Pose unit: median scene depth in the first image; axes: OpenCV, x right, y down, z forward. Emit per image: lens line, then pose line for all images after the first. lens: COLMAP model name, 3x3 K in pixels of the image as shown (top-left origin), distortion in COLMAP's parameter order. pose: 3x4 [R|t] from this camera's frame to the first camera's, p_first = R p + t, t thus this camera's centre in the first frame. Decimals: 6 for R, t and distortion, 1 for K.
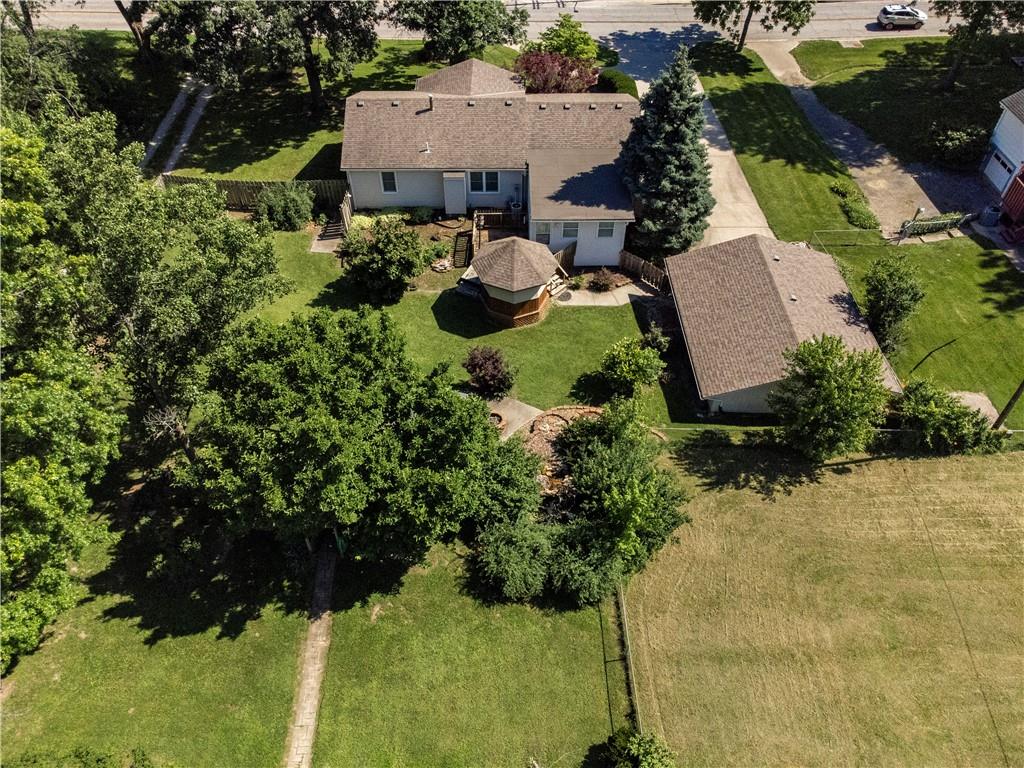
lens RADIAL K [[760.5, 0, 512.0], [0, 760.5, 384.0], [0, 0, 1]] dist [0.012828, 0.000404]
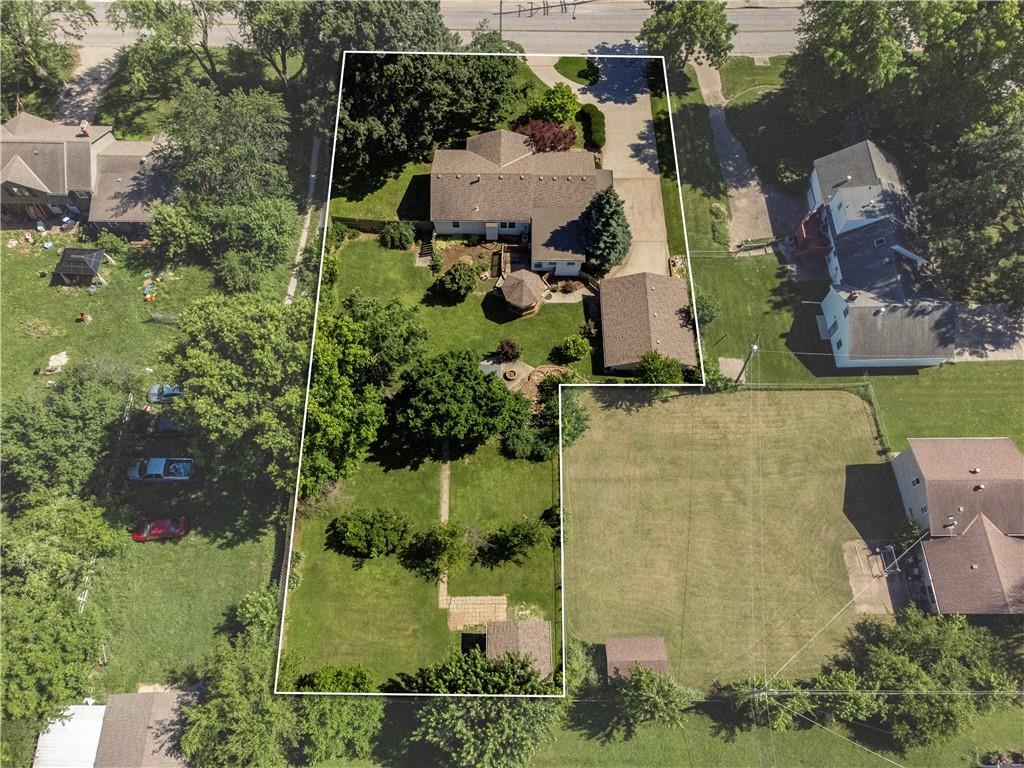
lens RADIAL K [[762.7, 0, 508.6], [0, 762.7, 379.1], [0, 0, 1]] dist [0.022482, 0.001162]
pose [[0.999697, 0.018722, -0.015972, 0.001942], [-0.012945, 0.952031, 0.305727, -0.527165], [0.020930, -0.305427, 0.951985, -0.961356]]
